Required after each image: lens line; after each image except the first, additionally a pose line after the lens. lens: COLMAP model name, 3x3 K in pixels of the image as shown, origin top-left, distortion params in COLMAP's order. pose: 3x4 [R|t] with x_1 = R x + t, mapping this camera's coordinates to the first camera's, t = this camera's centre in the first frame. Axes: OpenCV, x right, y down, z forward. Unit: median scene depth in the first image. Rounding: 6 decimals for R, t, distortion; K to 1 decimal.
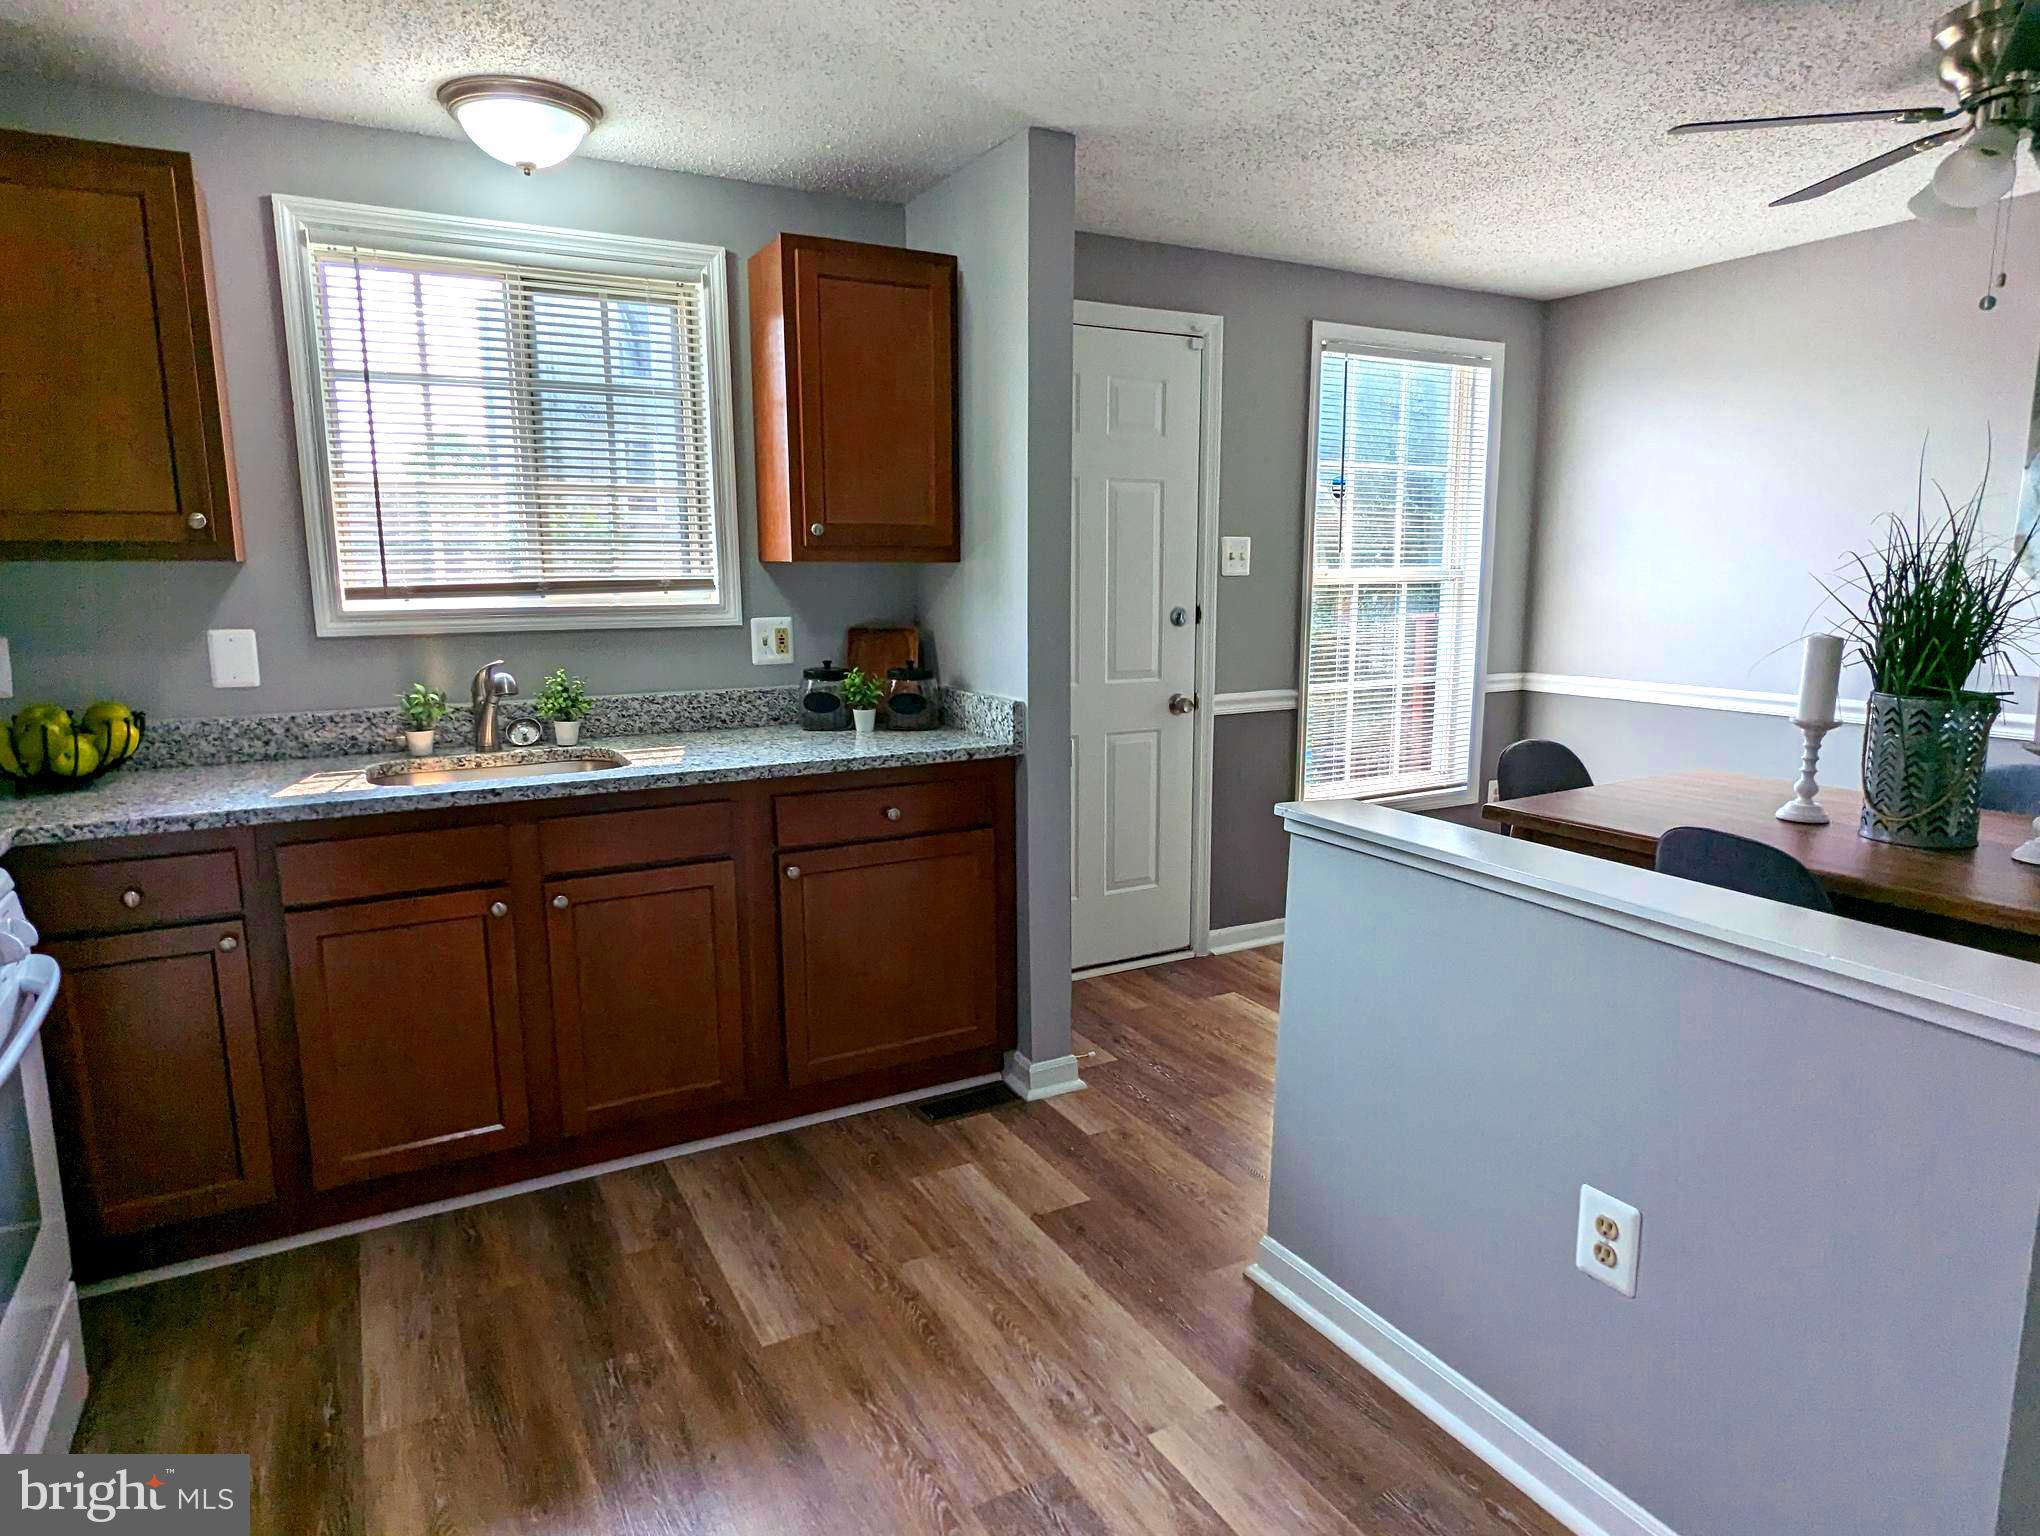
lens RADIAL K [[1217.3, 0, 1028.7], [0, 1217.3, 772.8], [0, 0, 1]] dist [0.003608, -0.002241]
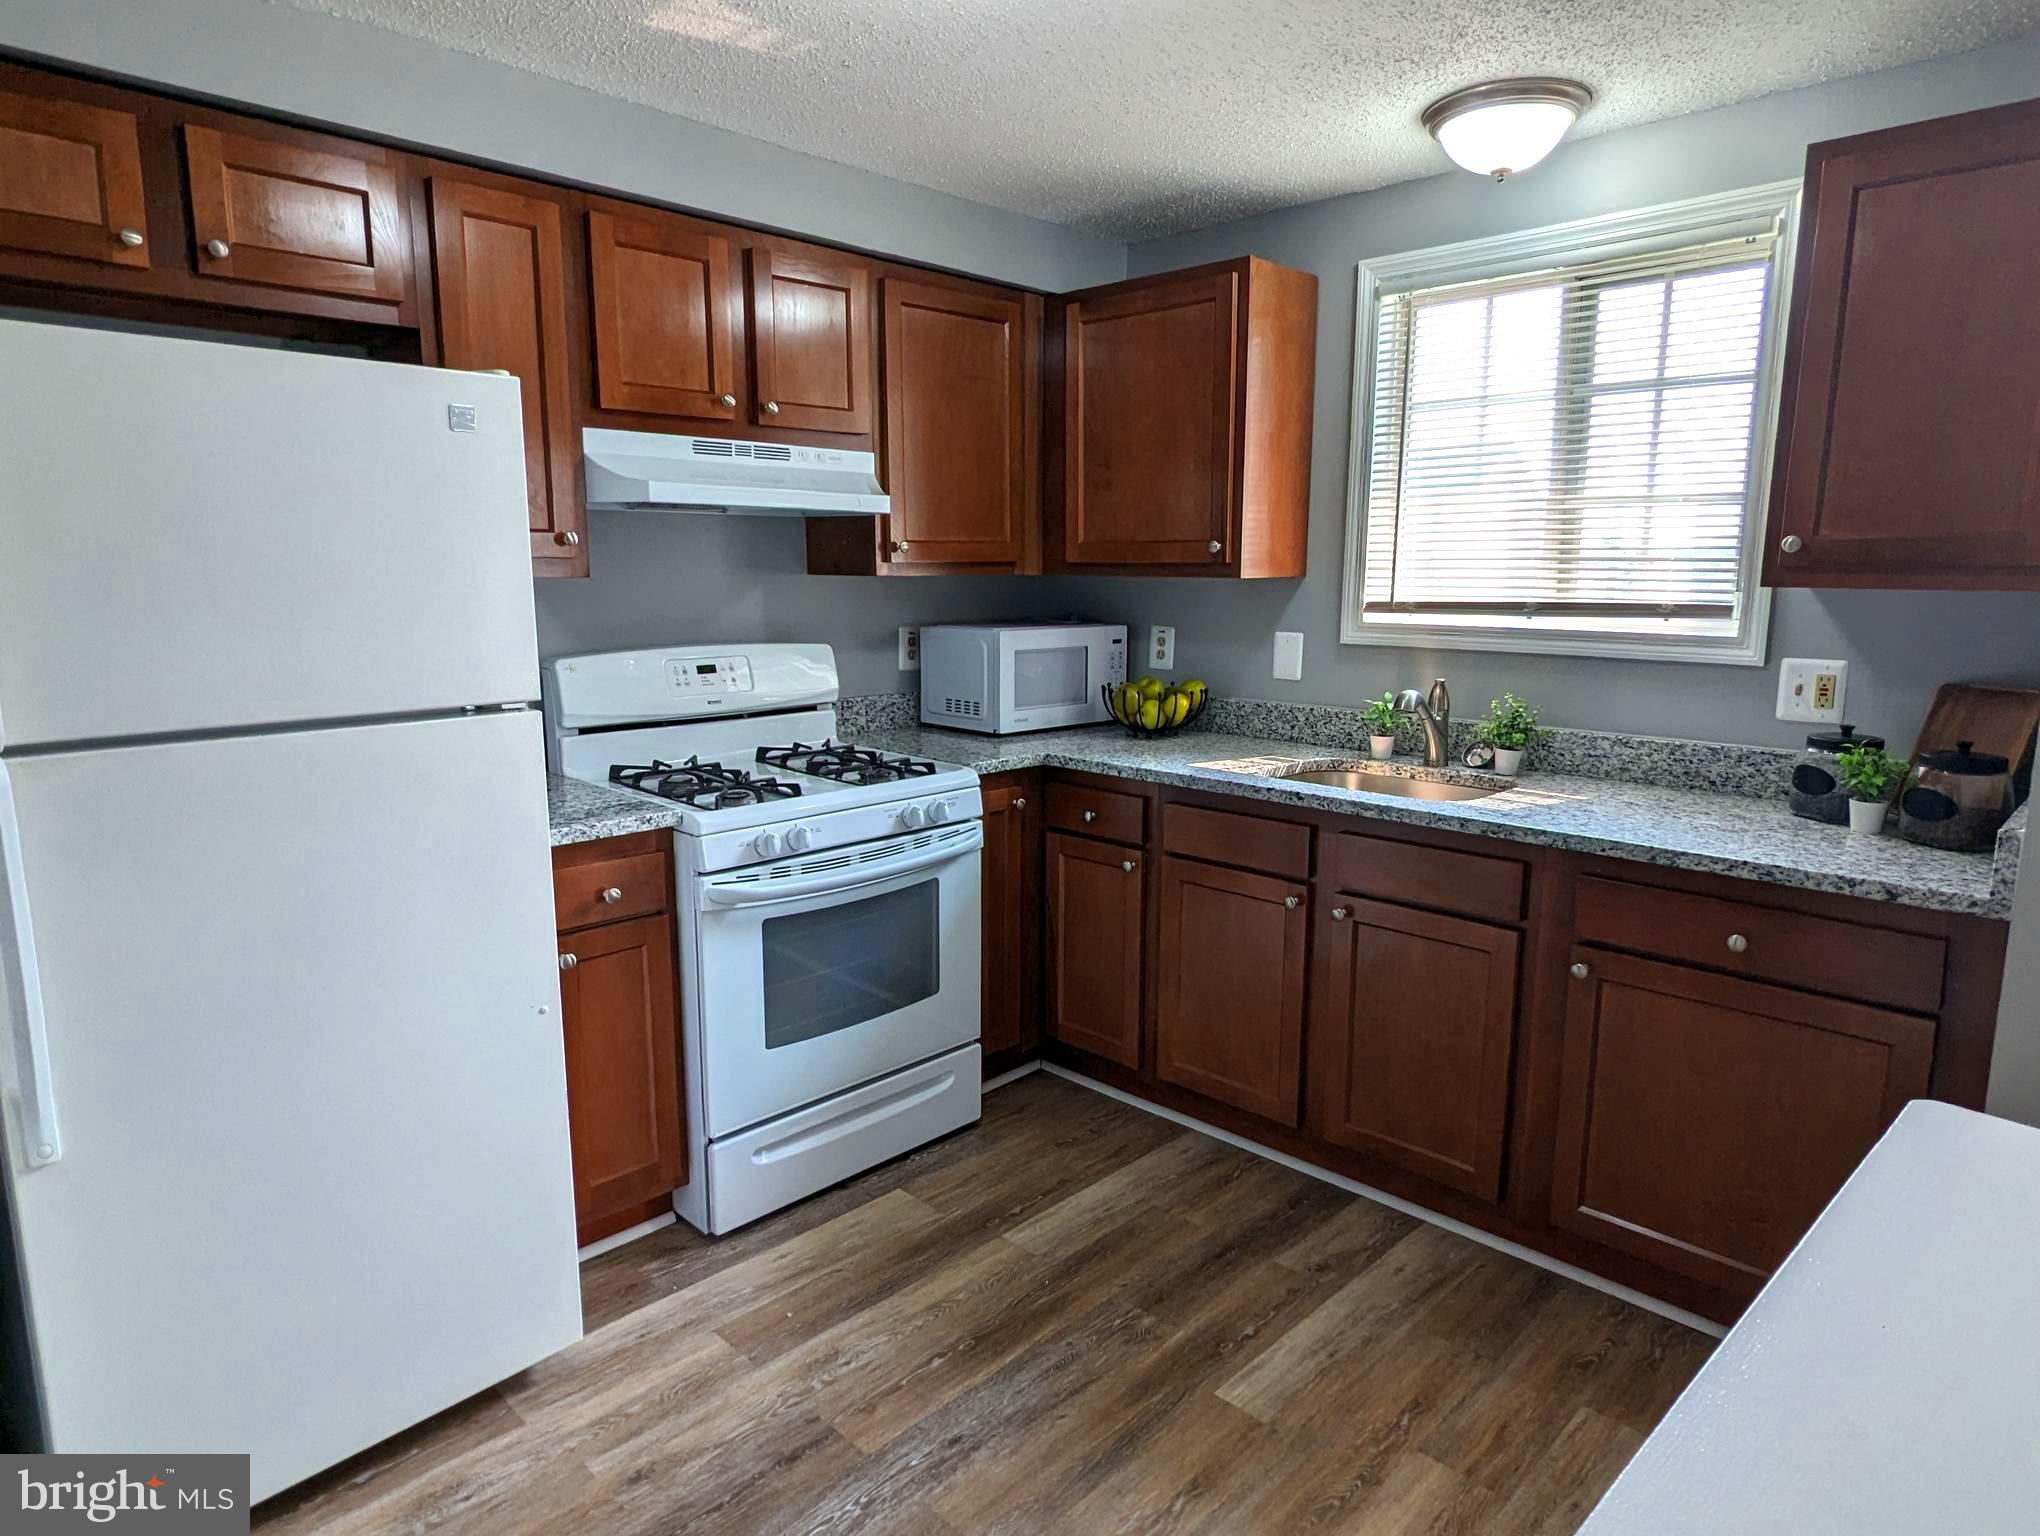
lens RADIAL K [[1217.3, 0, 1023.8], [0, 1217.3, 774.6], [0, 0, 1]] dist [0.003608, -0.002241]
pose [[0.282062, 0.169962, -0.944221, 0.435232], [-0.168090, 0.977715, 0.125778, -0.083229], [0.944556, 0.123237, 0.304345, 0.377126]]
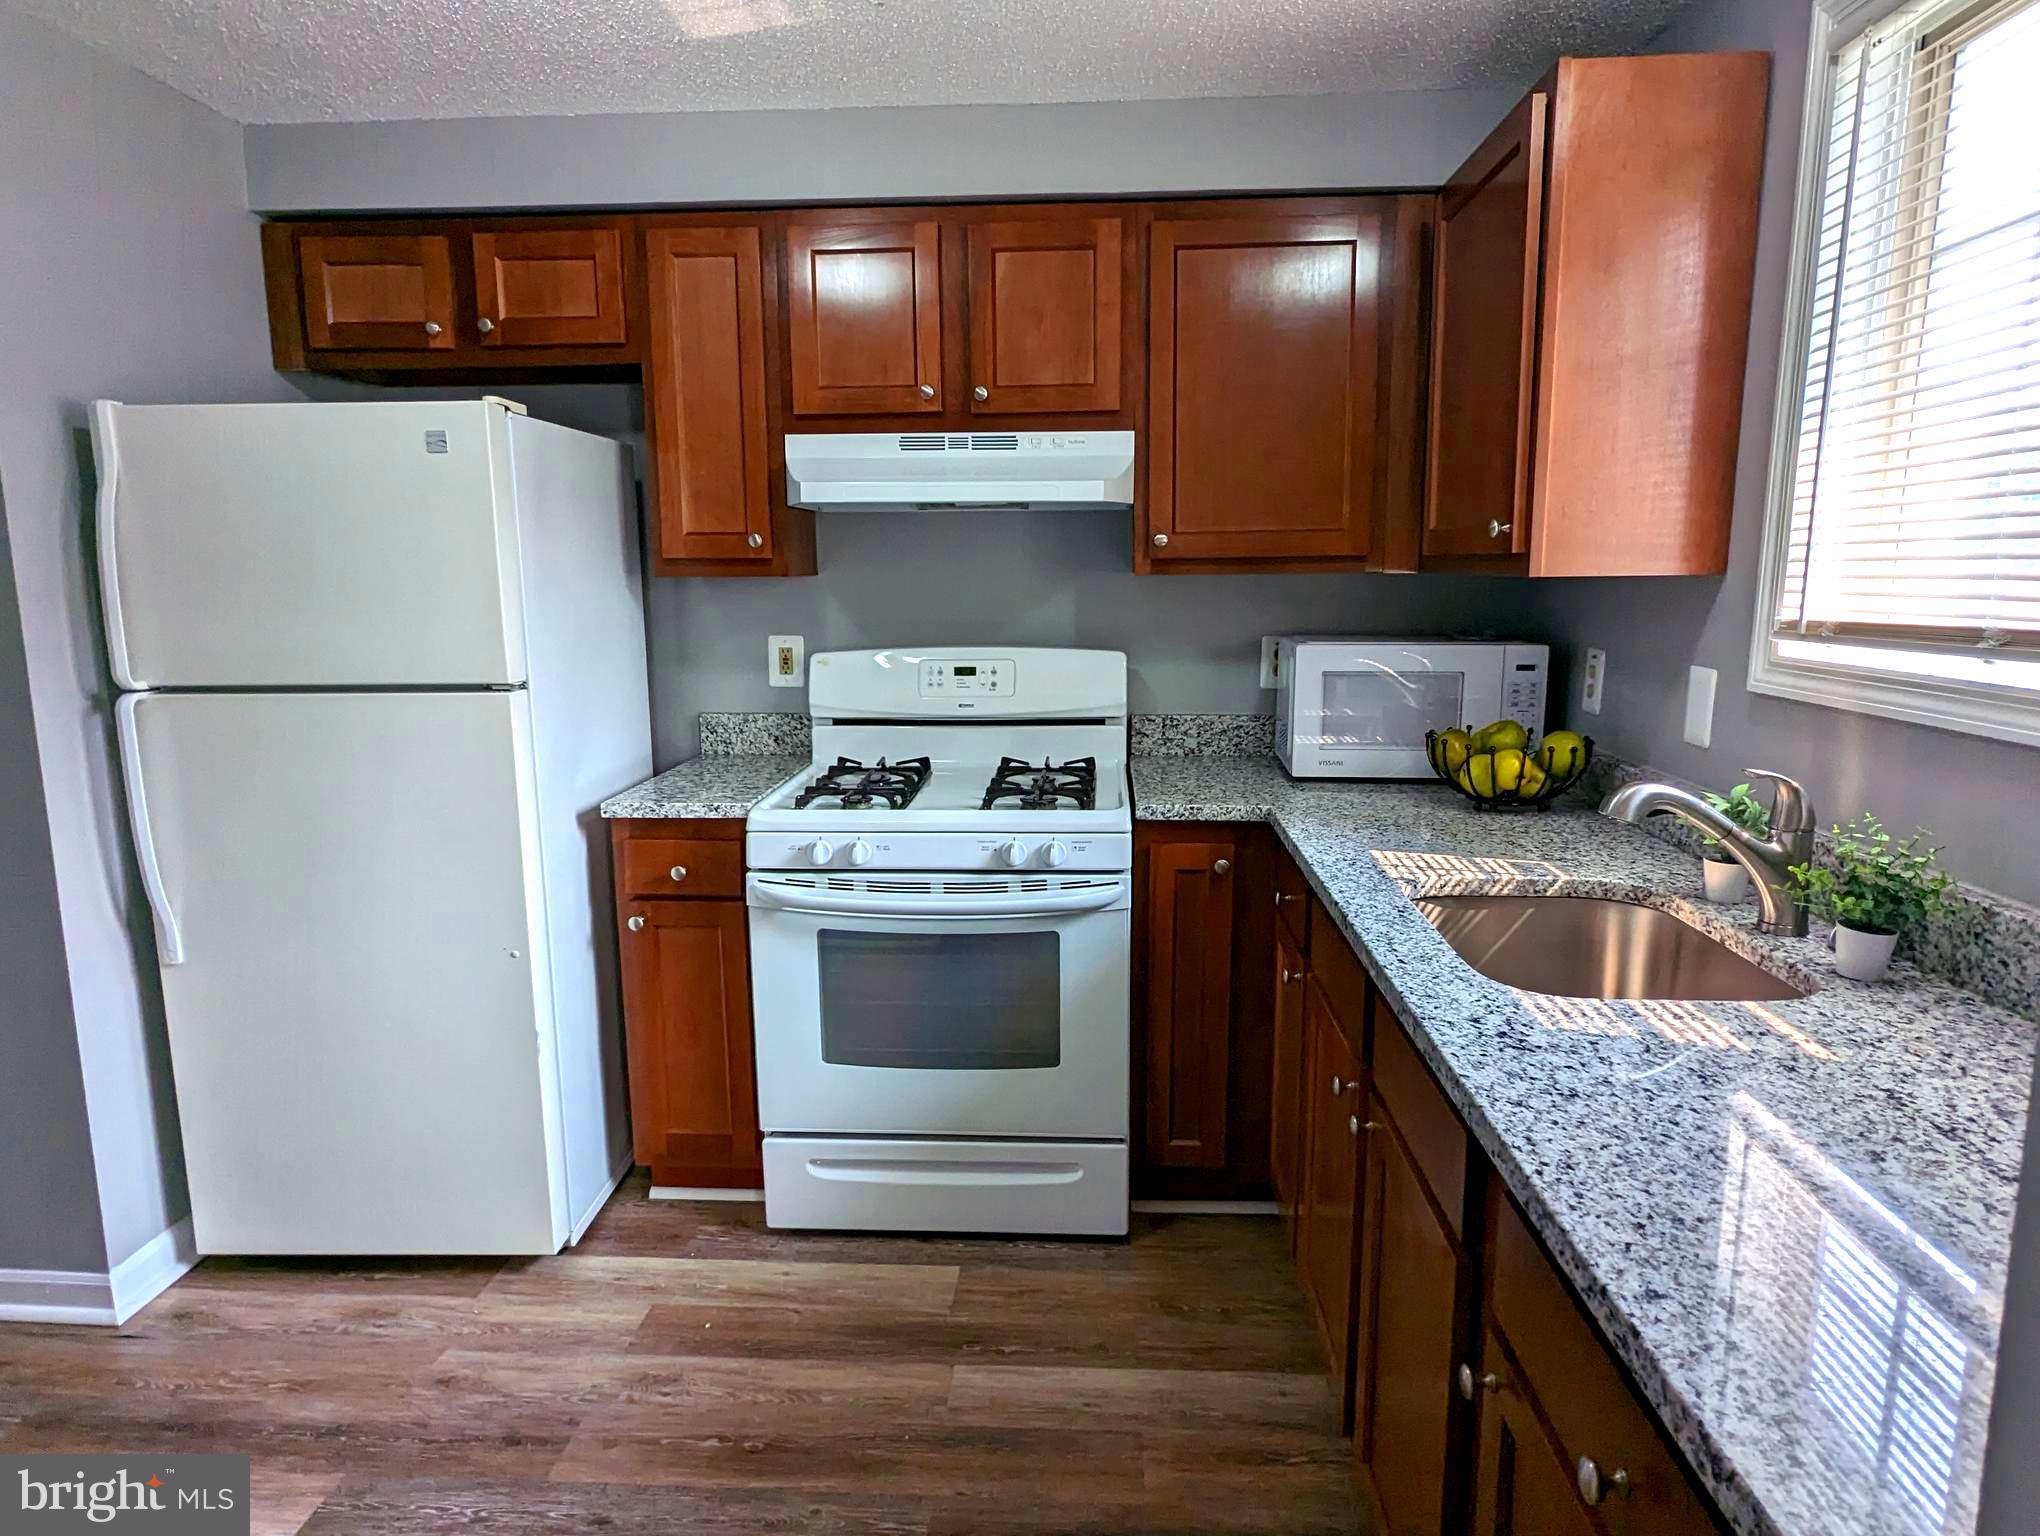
lens RADIAL K [[1217.3, 0, 1027.0], [0, 1217.3, 773.7], [0, 0, 1]] dist [0.003608, -0.002241]
pose [[-0.539368, 0.149788, -0.828641, 0.178900], [-0.135188, 0.955885, 0.260784, -0.185706], [0.831148, 0.252681, -0.495324, 1.002363]]
